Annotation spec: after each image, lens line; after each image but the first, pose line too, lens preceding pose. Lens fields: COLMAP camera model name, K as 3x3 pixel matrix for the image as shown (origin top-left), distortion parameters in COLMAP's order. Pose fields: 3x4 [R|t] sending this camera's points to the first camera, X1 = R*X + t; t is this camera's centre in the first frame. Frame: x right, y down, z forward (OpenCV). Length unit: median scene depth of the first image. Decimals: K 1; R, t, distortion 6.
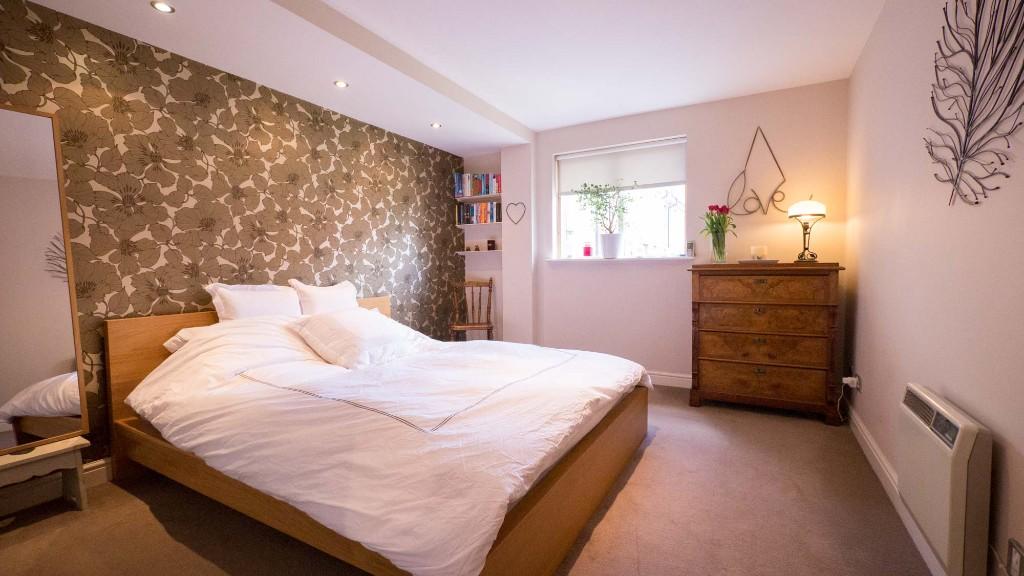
lens RADIAL K [[431.2, 0, 519.8], [0, 431.2, 289.0], [0, 0, 1]] dist [-0.006346, 0.000617]
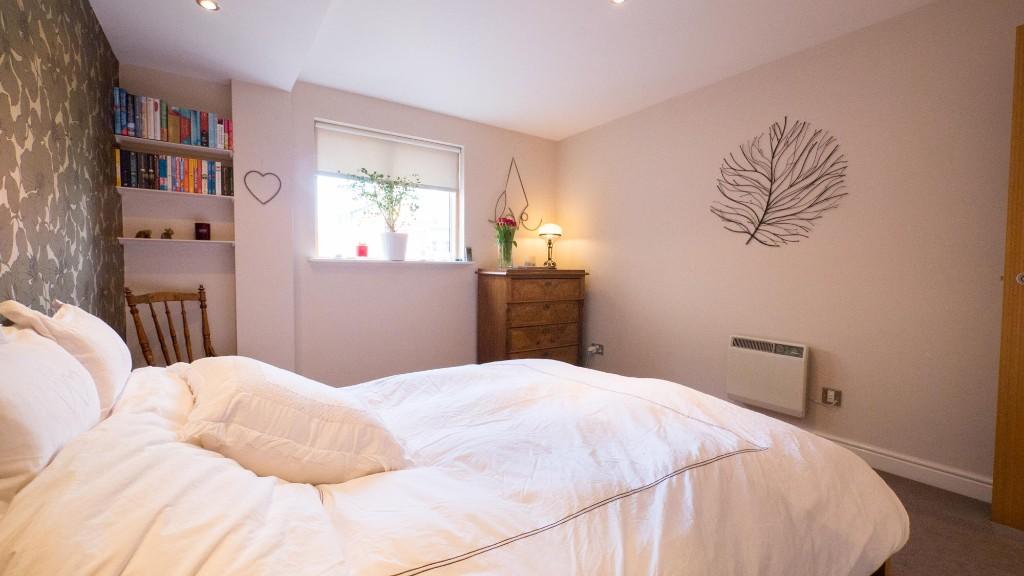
lens RADIAL K [[431.2, 0, 514.8], [0, 431.2, 286.3], [0, 0, 1]] dist [-0.006346, 0.000617]
pose [[0.440168, -0.022637, 0.897630, -0.449434], [0.032101, 0.999440, 0.009463, -0.017521], [-0.897341, 0.024650, 0.440648, 0.371213]]
